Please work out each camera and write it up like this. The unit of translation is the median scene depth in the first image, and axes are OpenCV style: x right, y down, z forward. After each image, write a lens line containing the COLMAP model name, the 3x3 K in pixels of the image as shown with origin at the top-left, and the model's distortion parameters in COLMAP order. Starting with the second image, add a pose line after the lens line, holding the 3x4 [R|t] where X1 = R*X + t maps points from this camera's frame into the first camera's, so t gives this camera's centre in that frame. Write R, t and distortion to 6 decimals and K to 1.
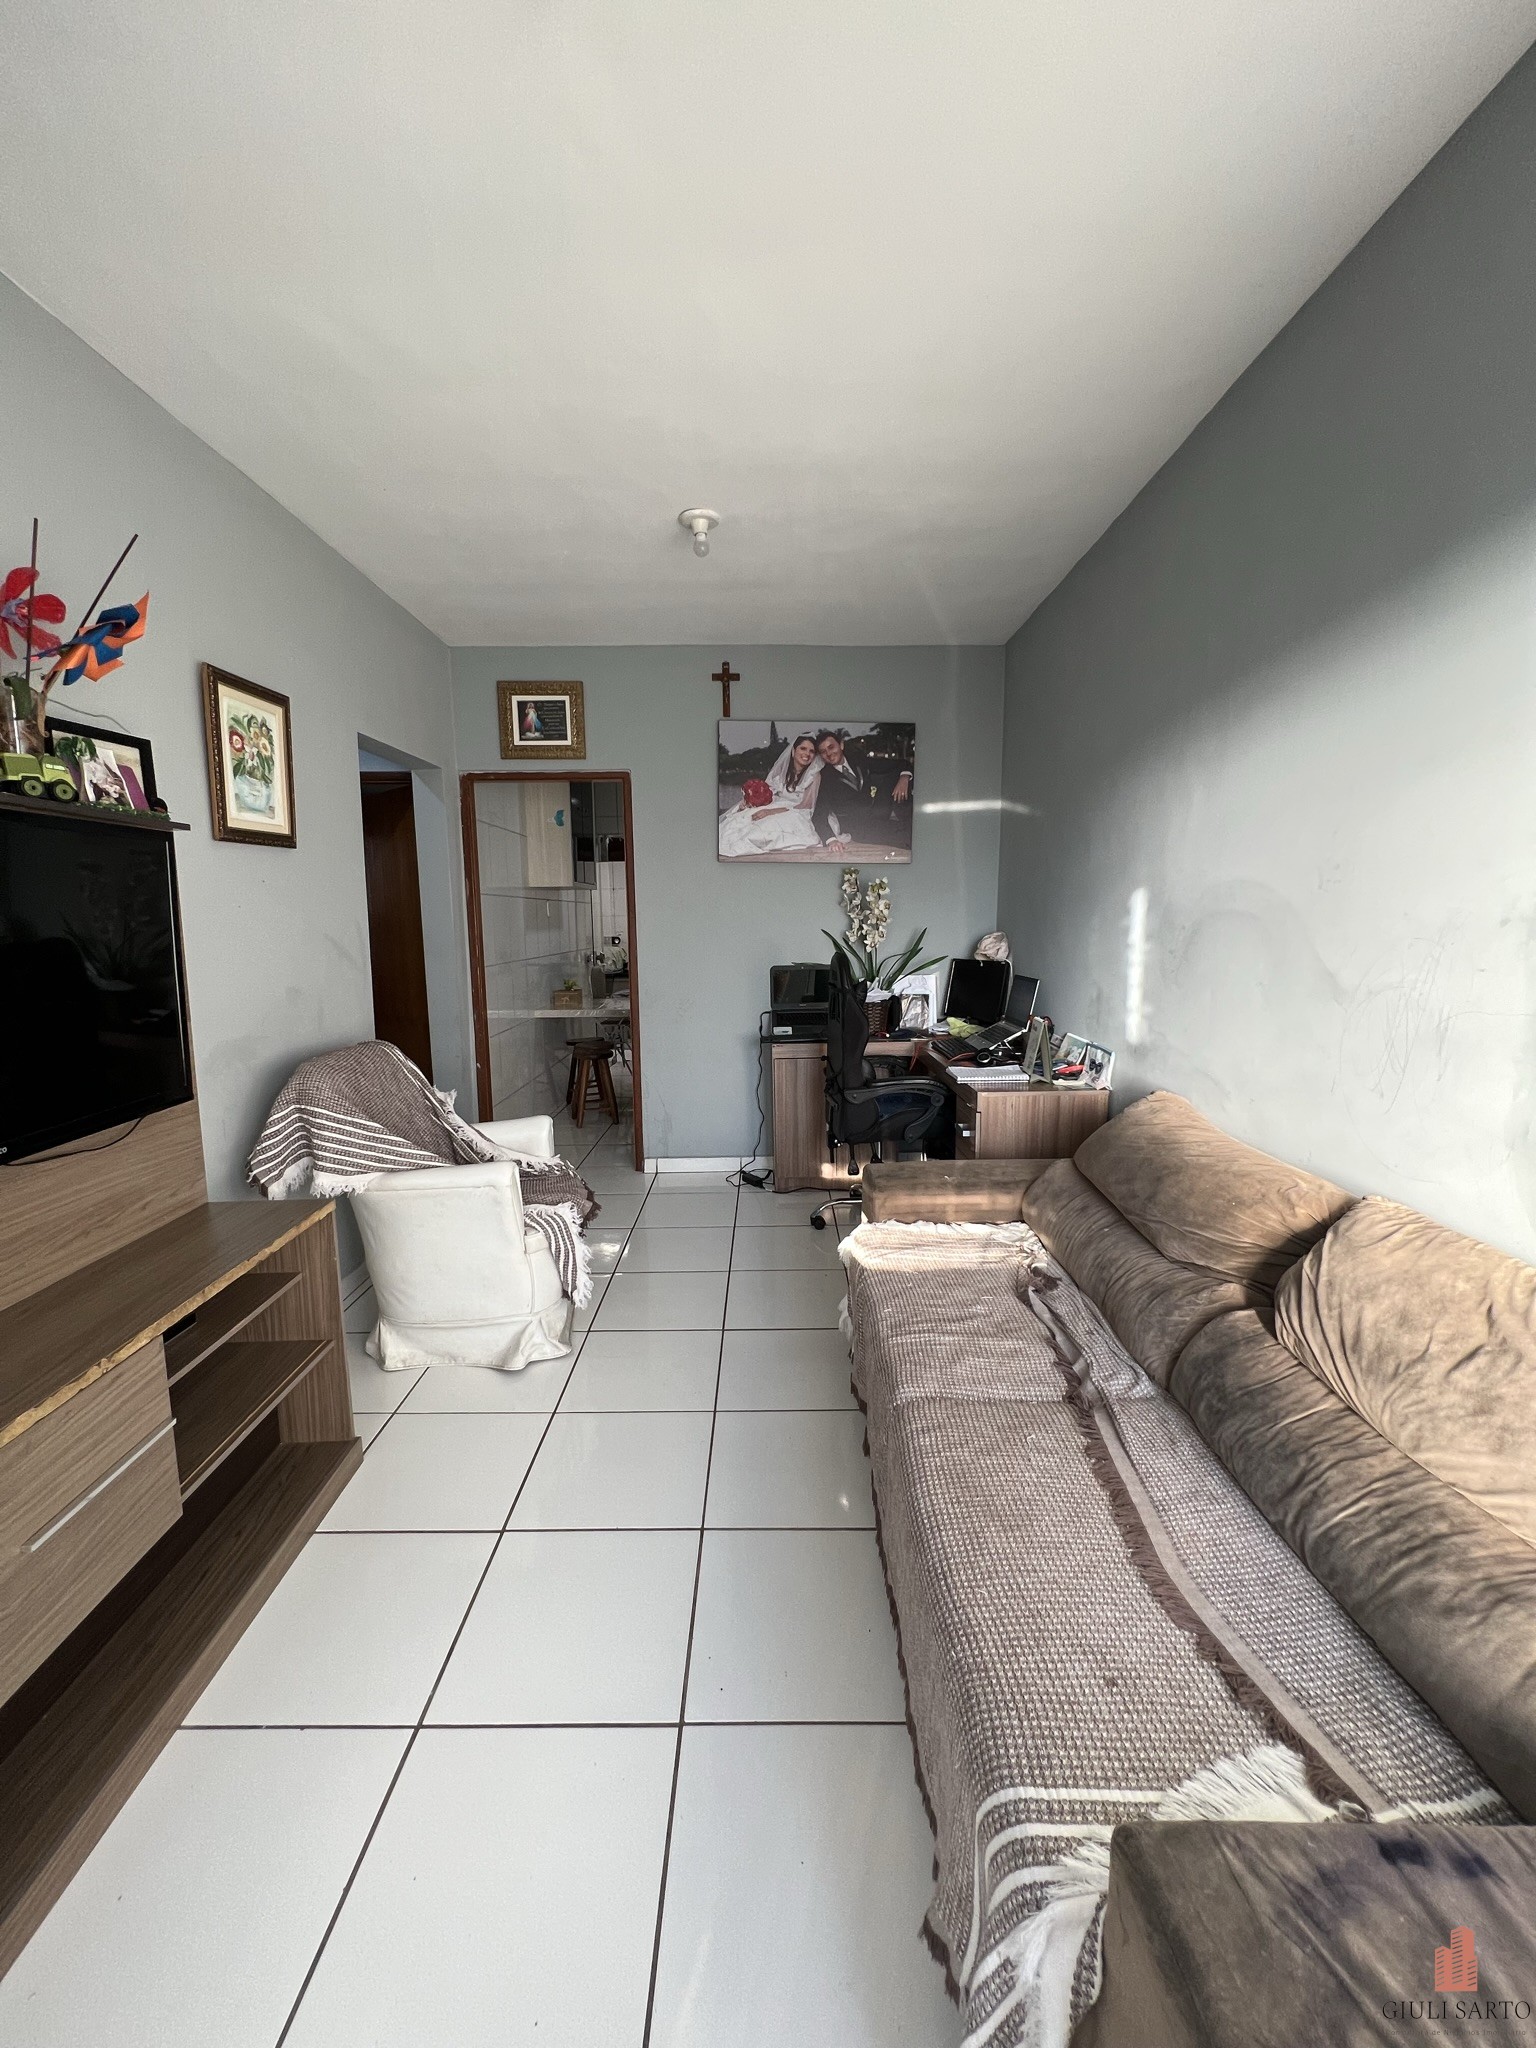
lens RADIAL K [[821.8, 0, 759.7], [0, 821.8, 1026.5], [0, 0, 1]] dist [-0.005940, 0.000568]
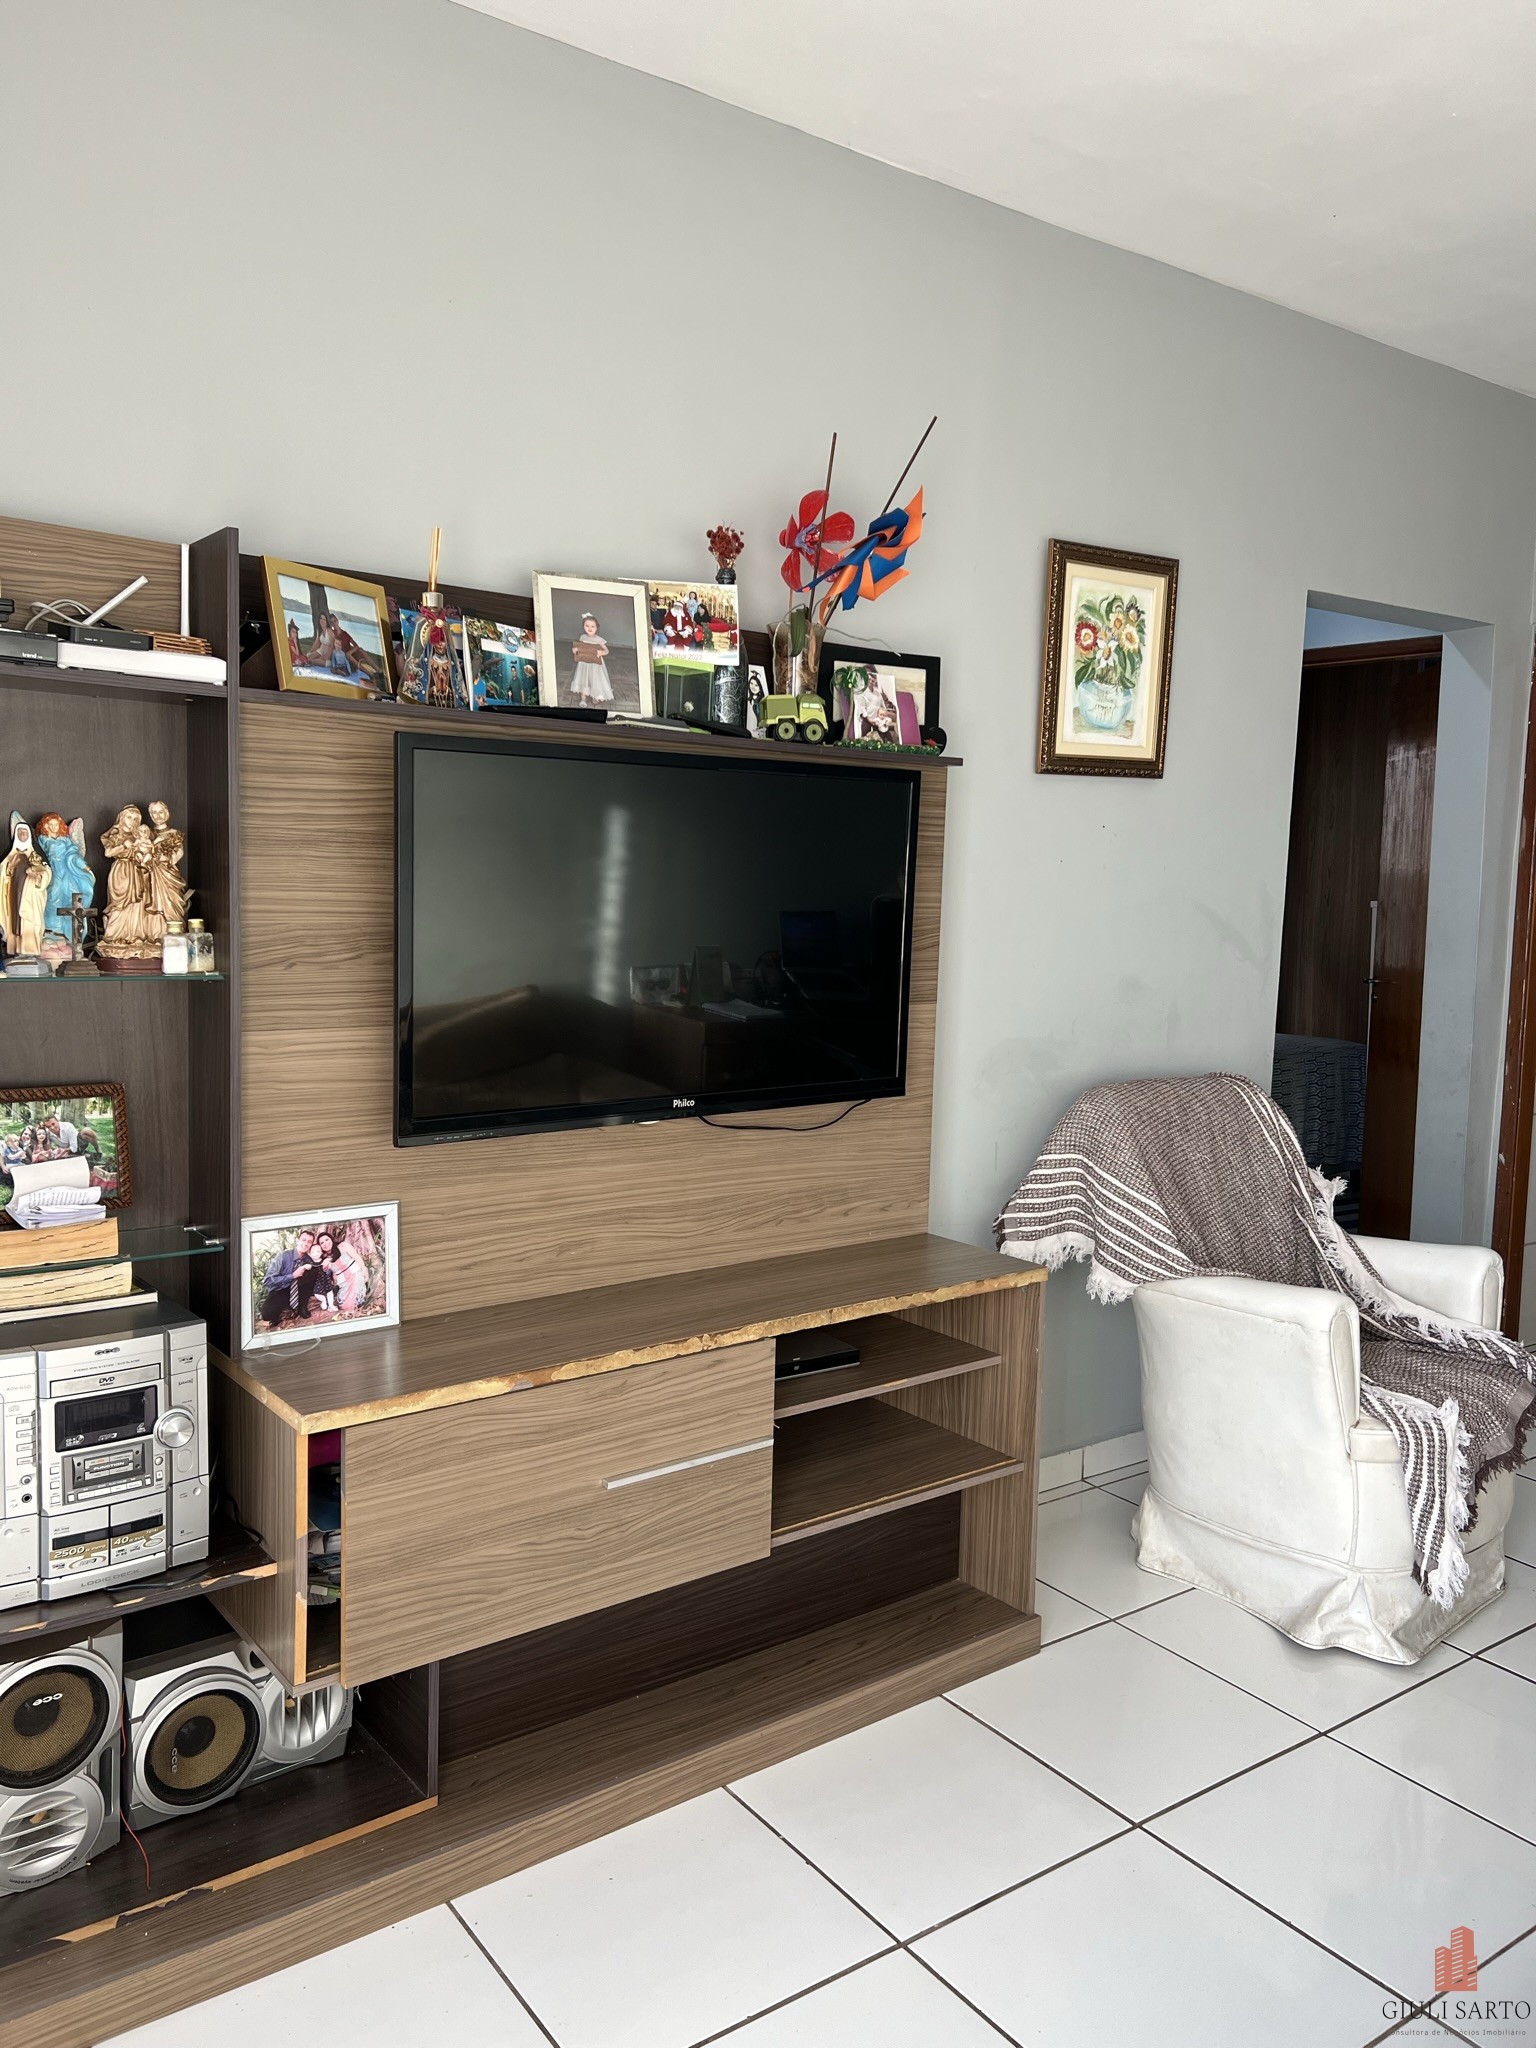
lens RADIAL K [[1537.7, 0, 766.3], [0, 1537.7, 1030.7], [0, 0, 1]] dist [0.063827, -0.076493]
pose [[0.593917, 0.107664, -0.797290, 0.328268], [-0.137717, 0.989983, 0.031097, -0.003143], [0.792651, 0.091332, 0.602795, -0.026478]]
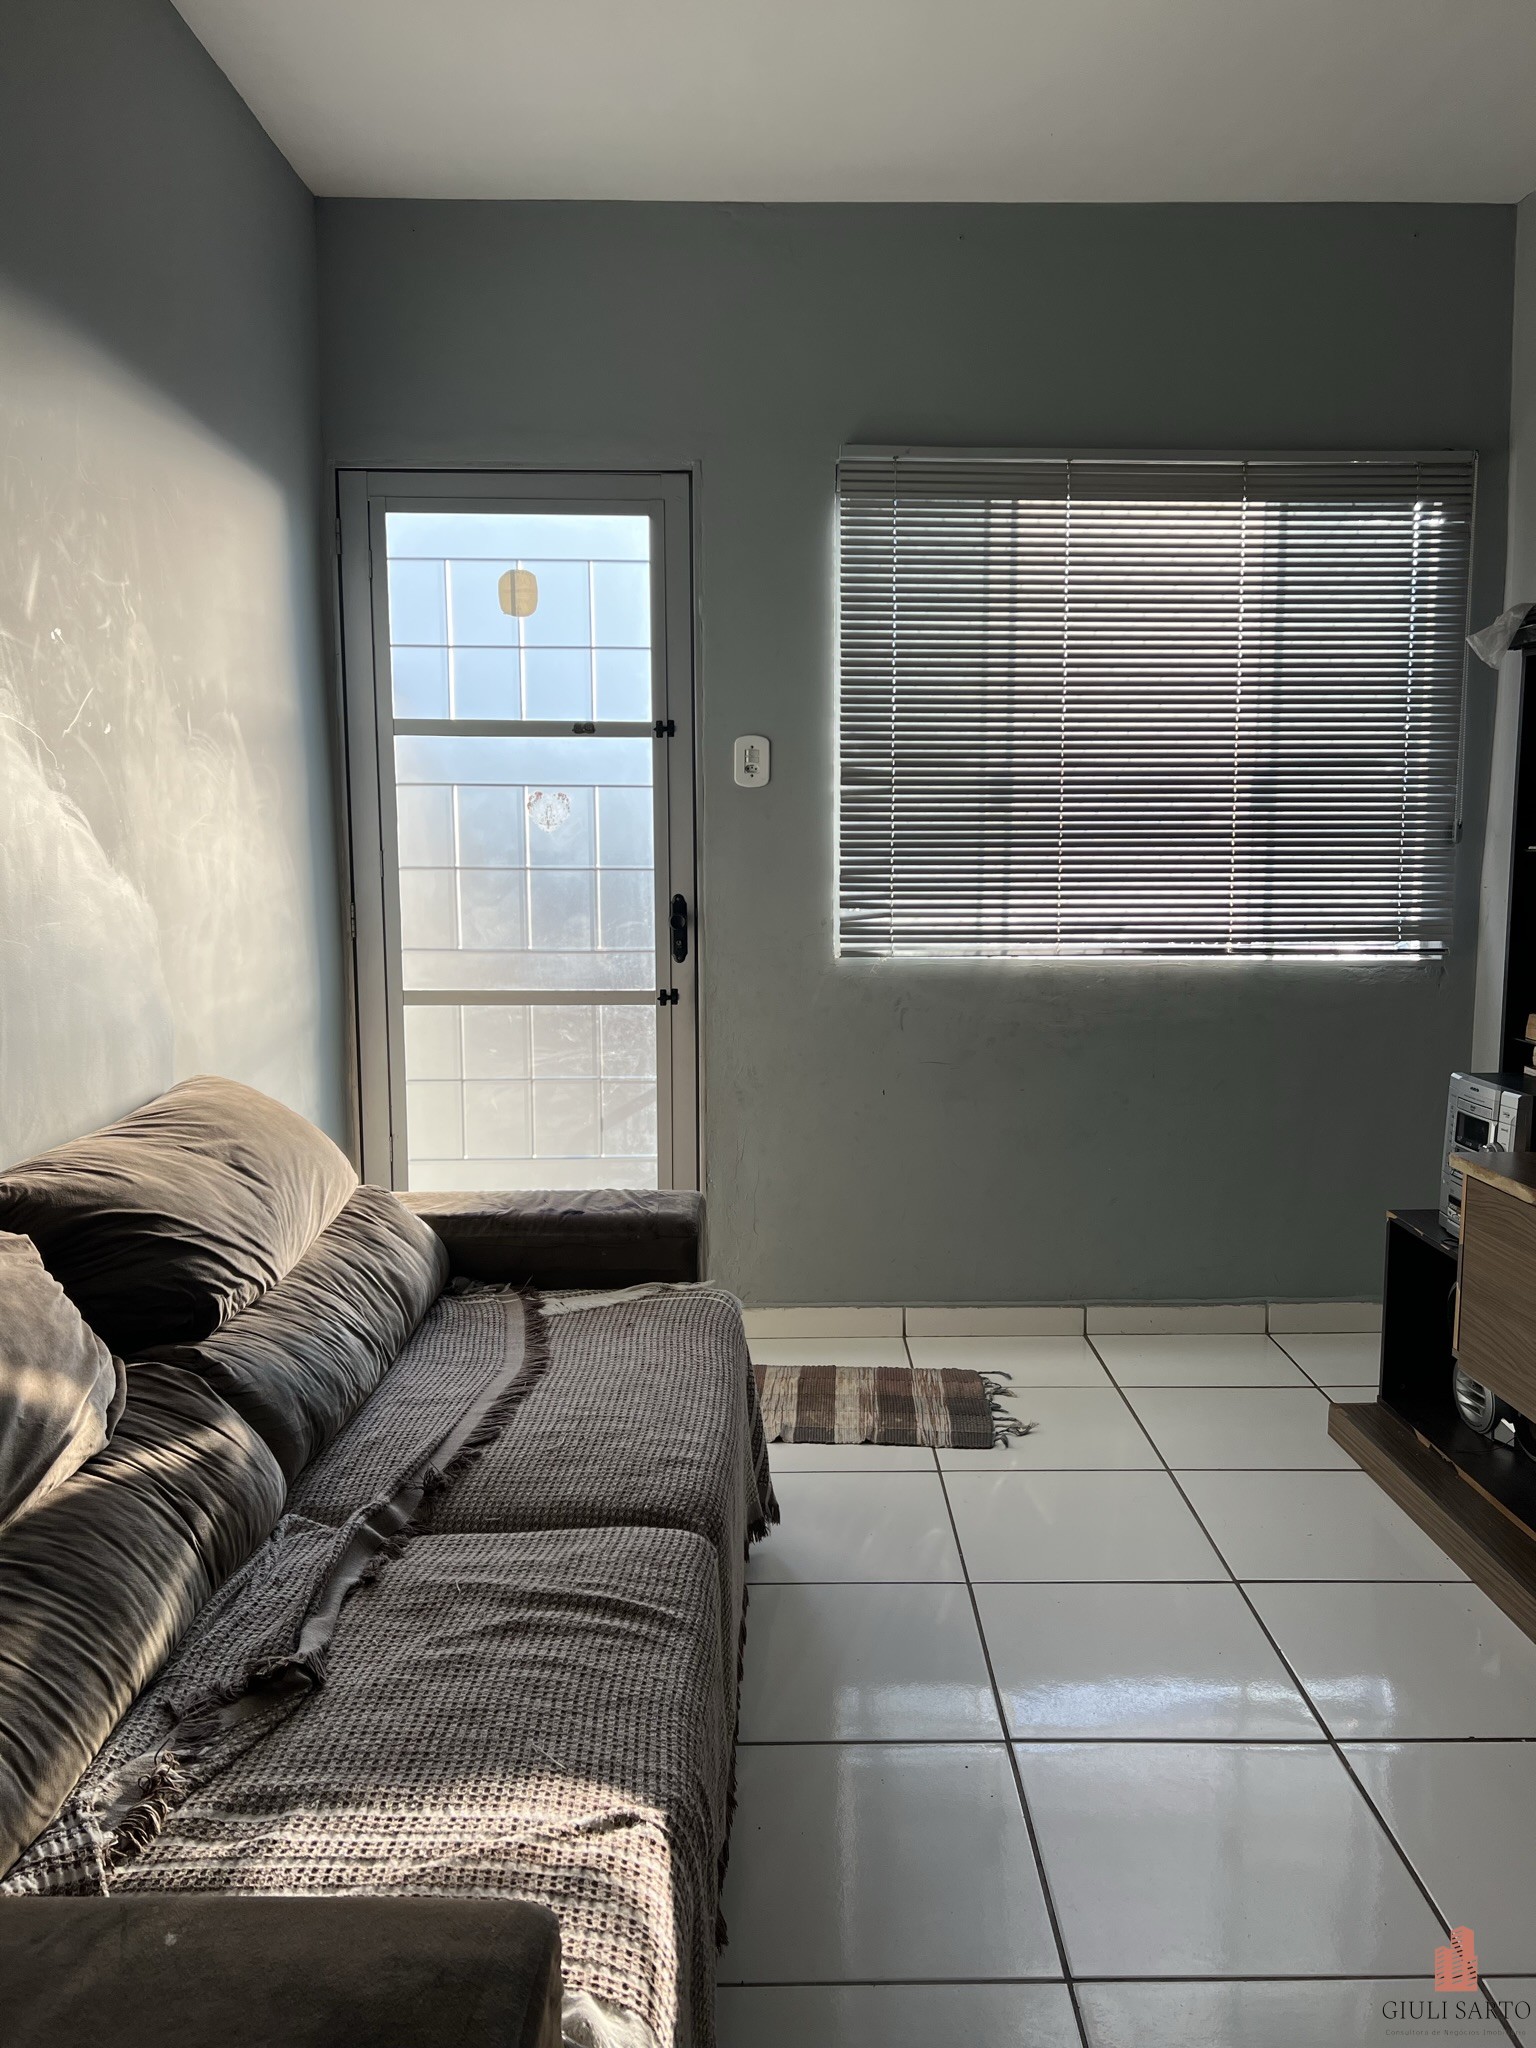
lens RADIAL K [[1537.7, 0, 784.3], [0, 1537.7, 1016.4], [0, 0, 1]] dist [0.063827, -0.076493]
pose [[-0.999791, 0.017910, -0.009843, 0.075061], [0.014932, 0.969031, 0.246485, -0.134513], [0.013953, 0.246287, -0.969096, 1.348355]]
